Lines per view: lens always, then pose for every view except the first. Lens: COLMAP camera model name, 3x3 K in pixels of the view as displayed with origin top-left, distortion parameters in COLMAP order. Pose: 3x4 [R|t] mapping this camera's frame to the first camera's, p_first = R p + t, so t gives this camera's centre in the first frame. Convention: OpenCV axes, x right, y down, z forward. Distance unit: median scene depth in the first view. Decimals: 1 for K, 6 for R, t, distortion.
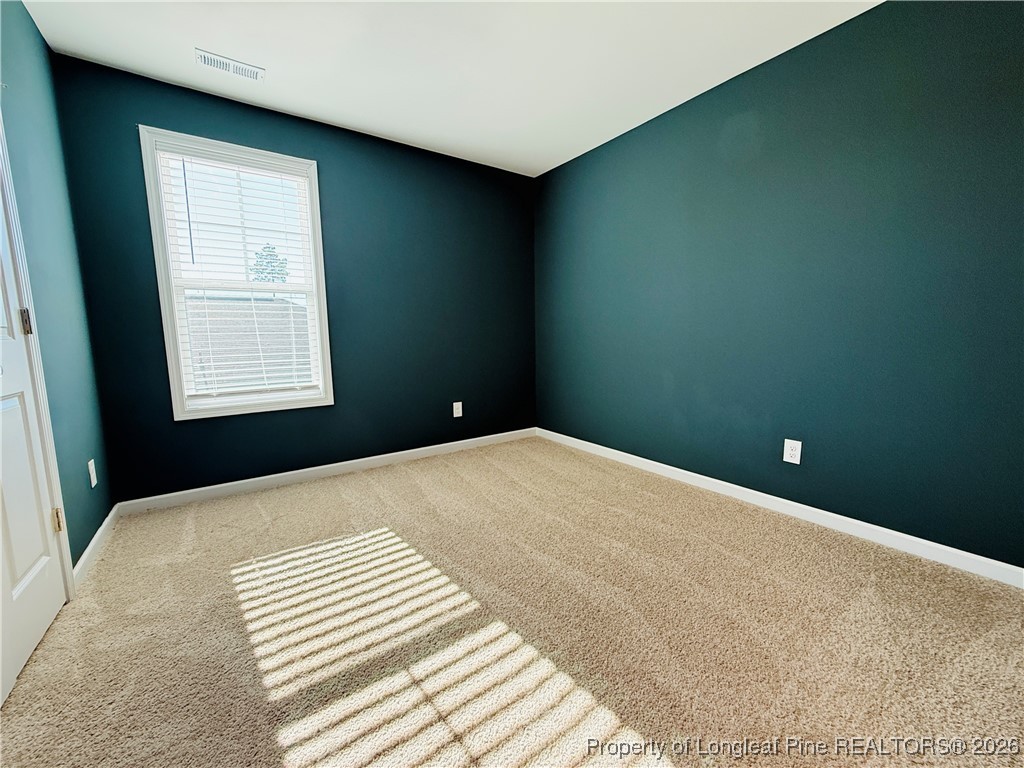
lens RADIAL K [[401.8, 0, 512.0], [0, 401.8, 384.0], [0, 0, 1]] dist [-0.017123, -0.000037]
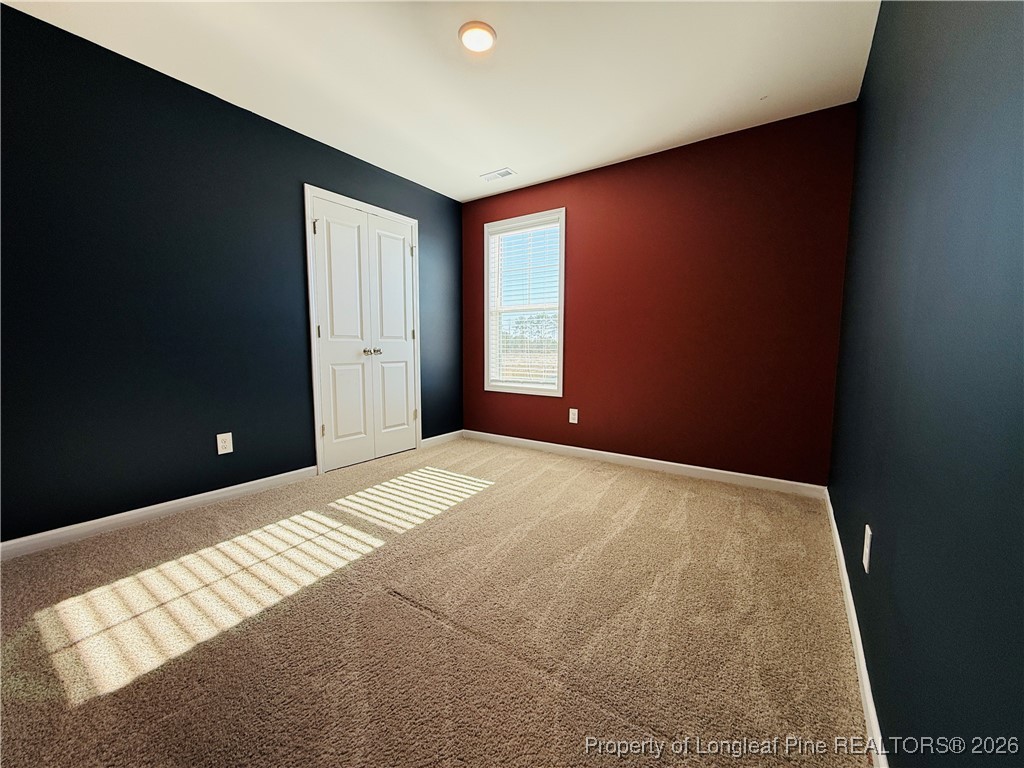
lens RADIAL K [[408.3, 0, 511.1], [0, 408.3, 381.5], [0, 0, 1]] dist [0.000064, 0.000139]
pose [[0.336266, 0.099512, -0.936495, 1.140225], [-0.131727, 0.989596, 0.057856, -0.091269], [0.932509, 0.103907, 0.345876, 0.689615]]
